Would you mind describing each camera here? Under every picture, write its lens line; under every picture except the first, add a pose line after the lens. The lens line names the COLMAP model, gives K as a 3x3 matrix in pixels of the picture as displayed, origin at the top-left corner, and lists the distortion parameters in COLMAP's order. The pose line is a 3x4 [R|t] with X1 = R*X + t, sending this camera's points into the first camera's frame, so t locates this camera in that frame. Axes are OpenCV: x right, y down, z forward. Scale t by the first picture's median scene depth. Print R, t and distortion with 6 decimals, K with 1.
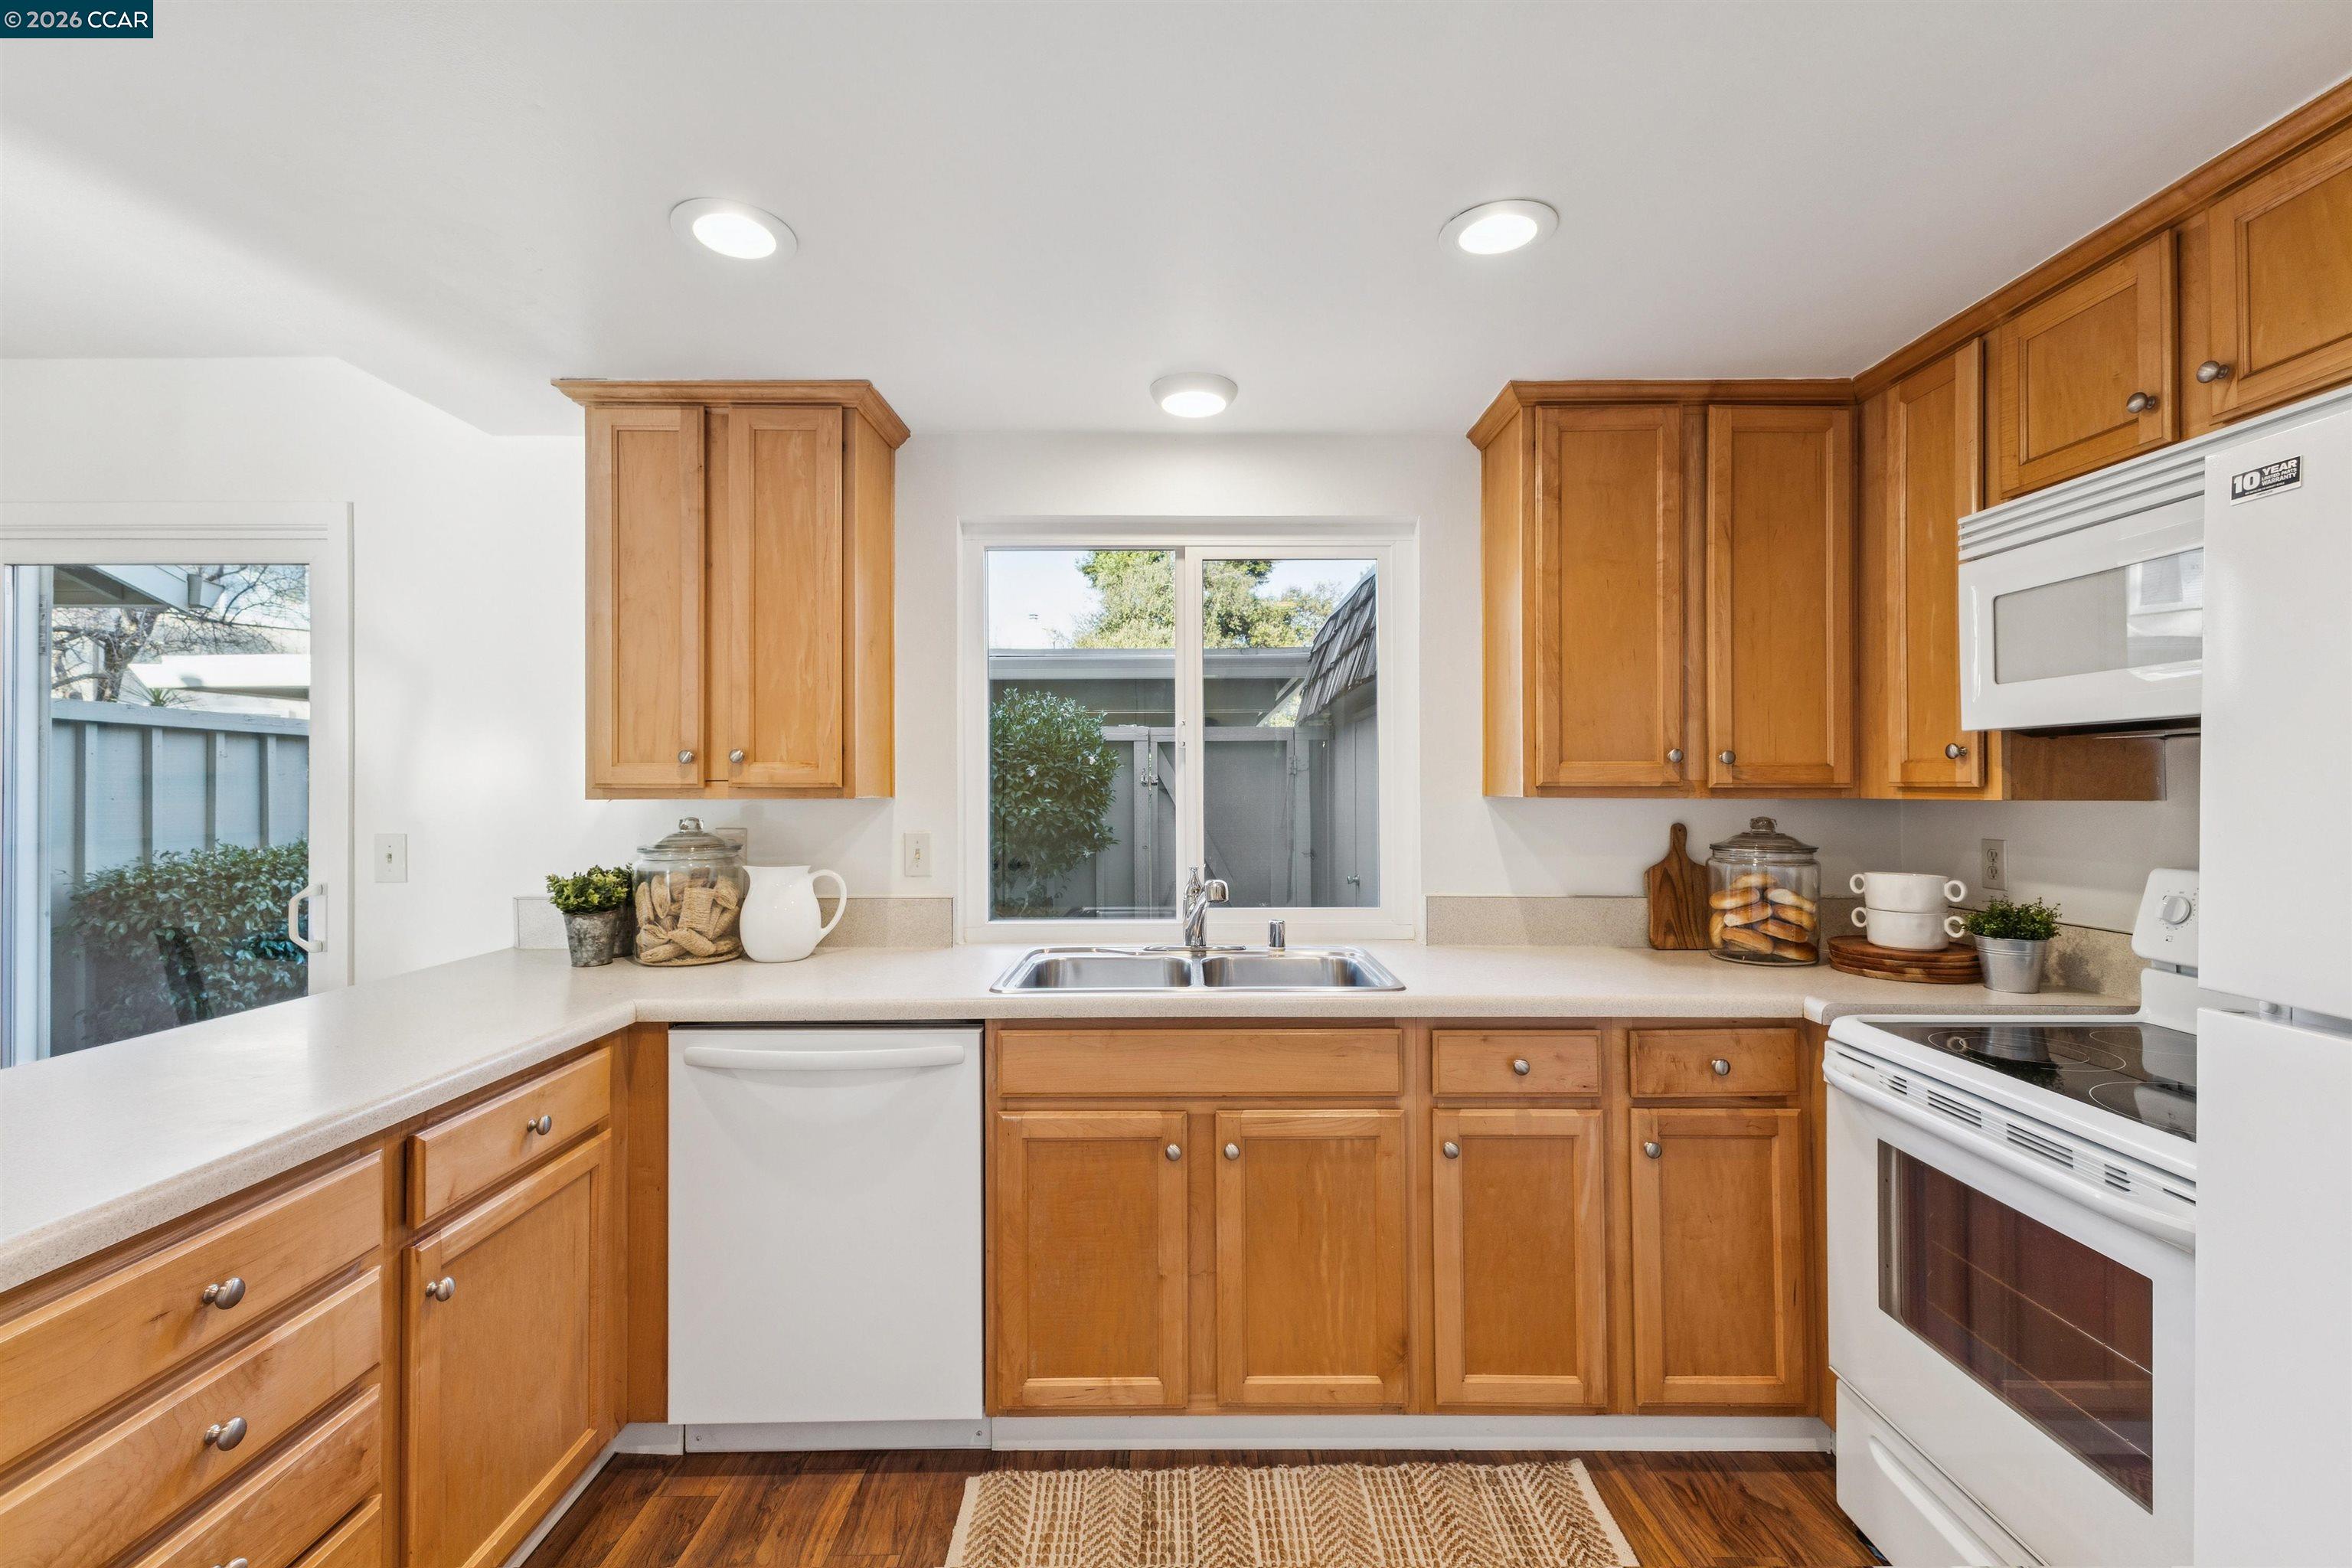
lens RADIAL K [[1014.9, 0, 1195.3], [0, 1014.9, 775.9], [0, 0, 1]] dist [0.011139, -0.002683]
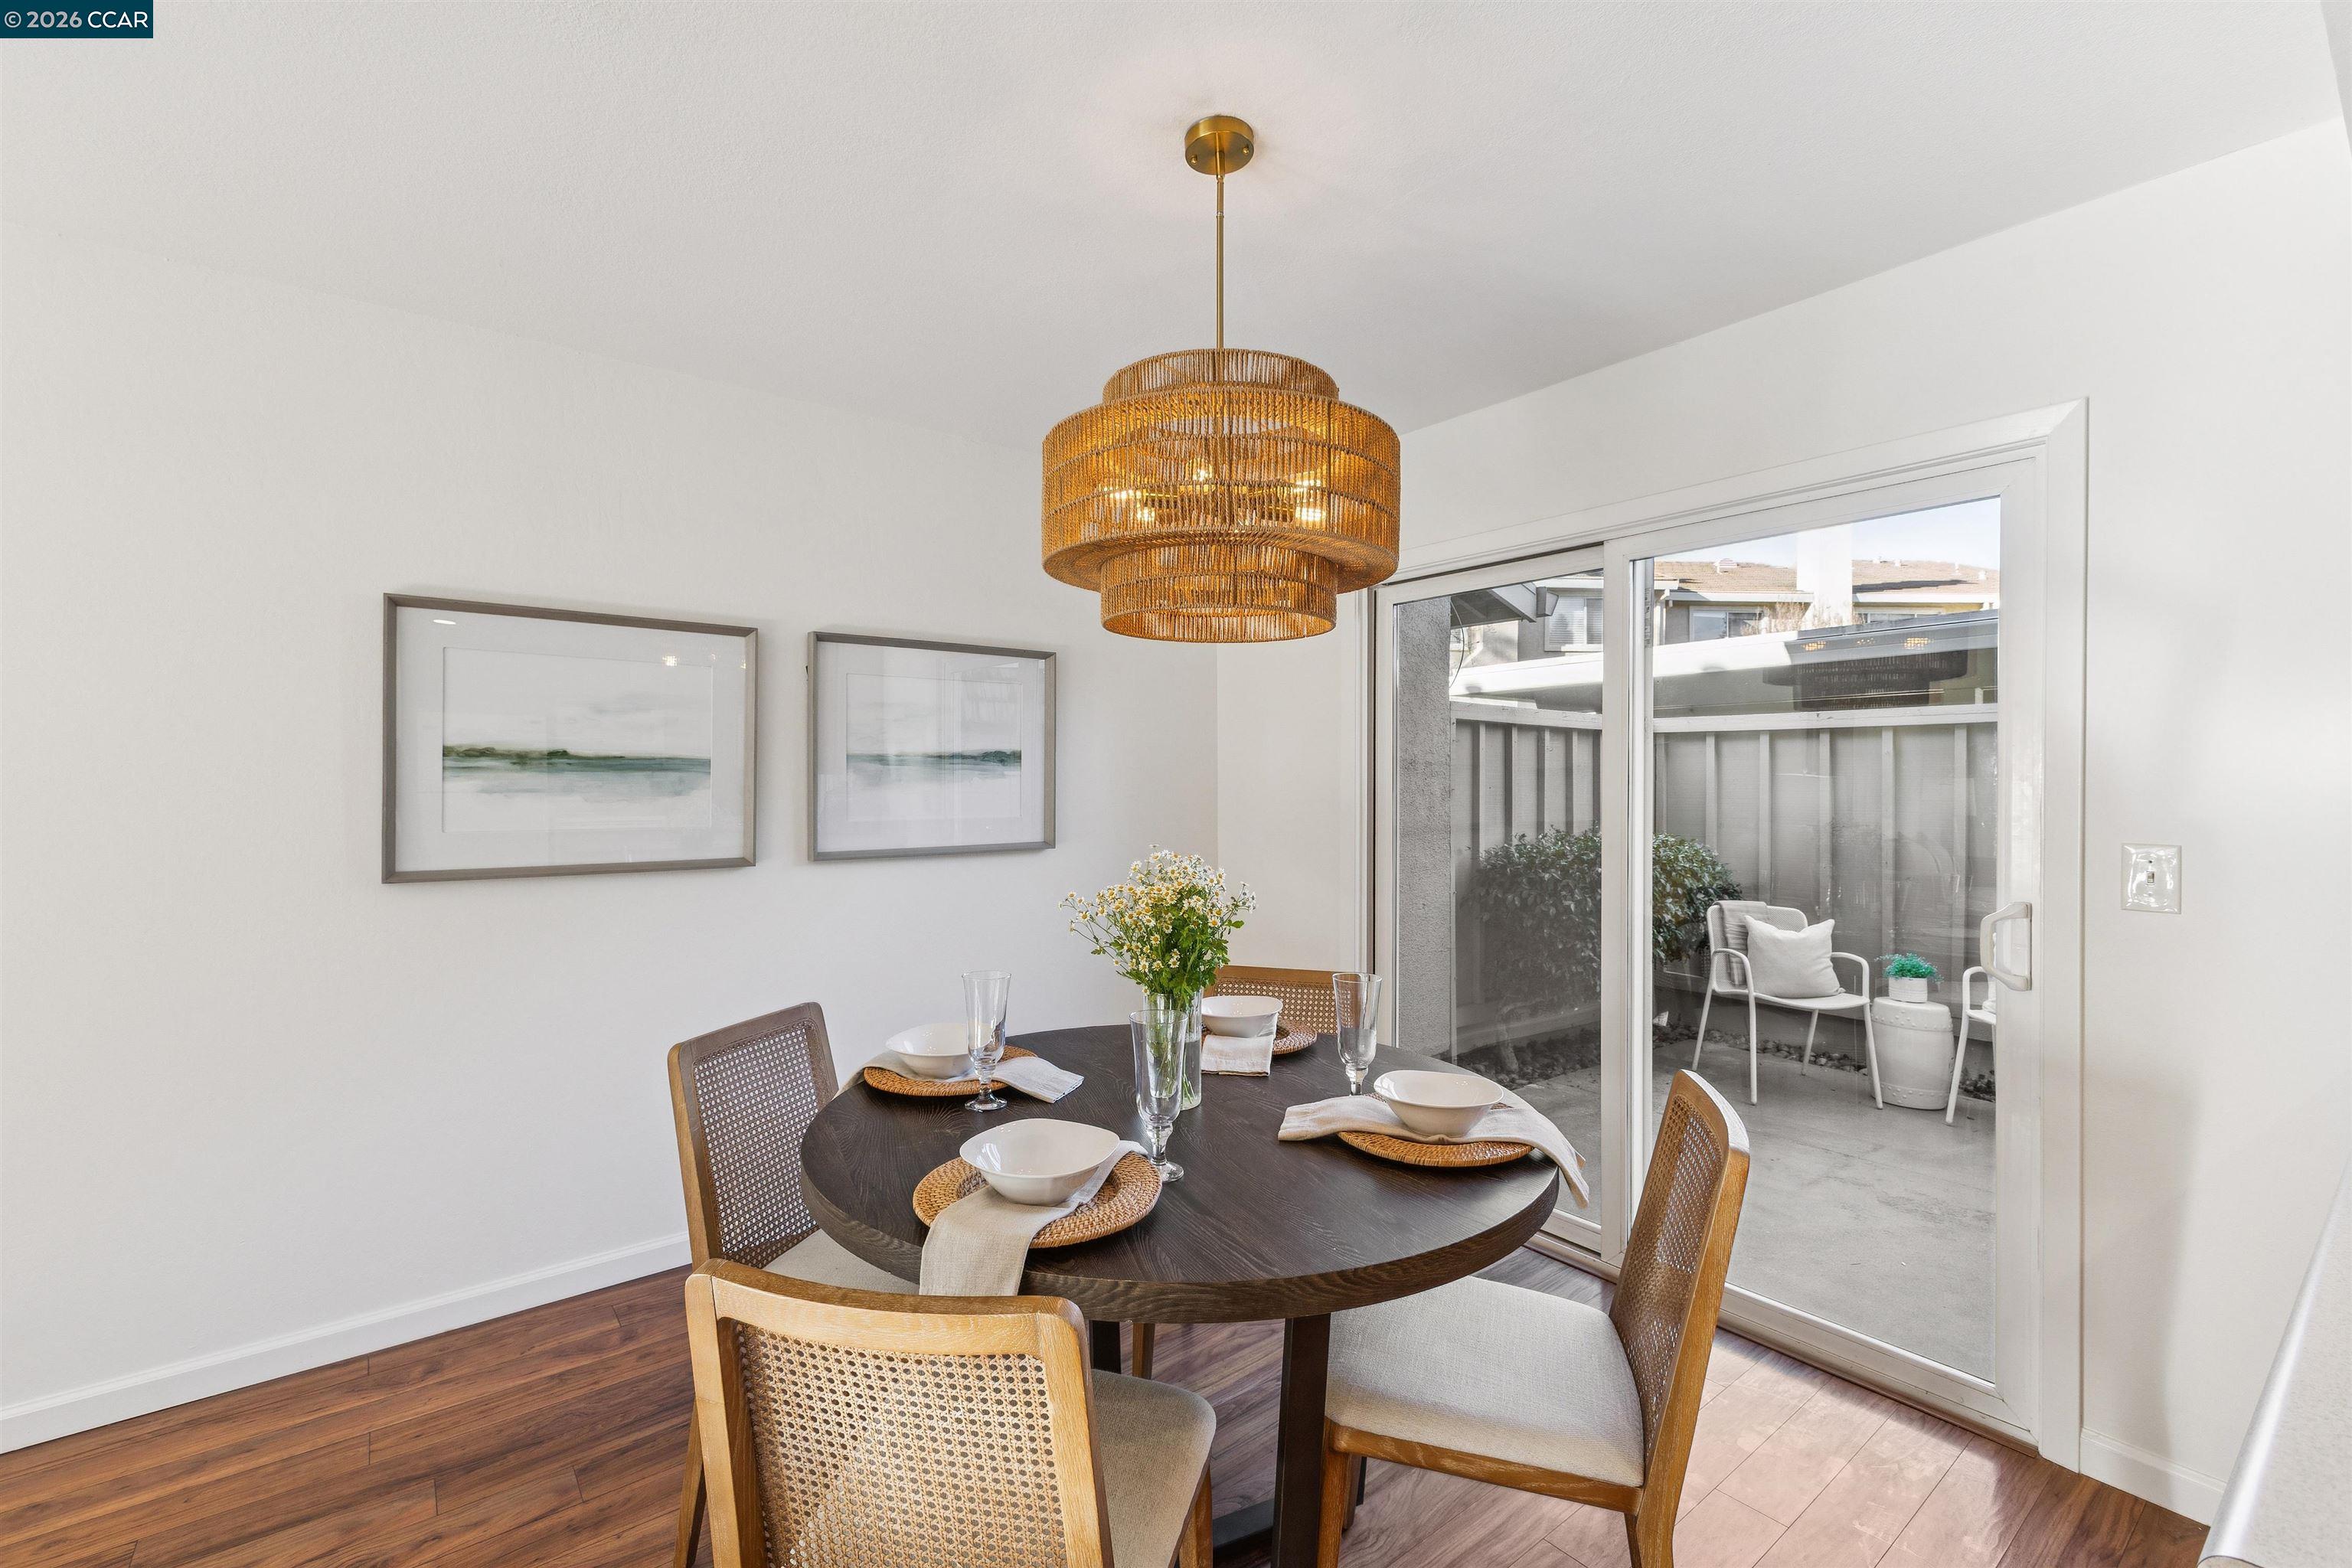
lens RADIAL K [[1014.9, 0, 1175.7], [0, 1014.9, 774.3], [0, 0, 1]] dist [0.011139, -0.002683]
pose [[0.607332, -0.001869, -0.794446, -0.780054], [0.005690, 0.999982, 0.001997, 0.006004], [0.794428, -0.005733, 0.607332, 0.023341]]
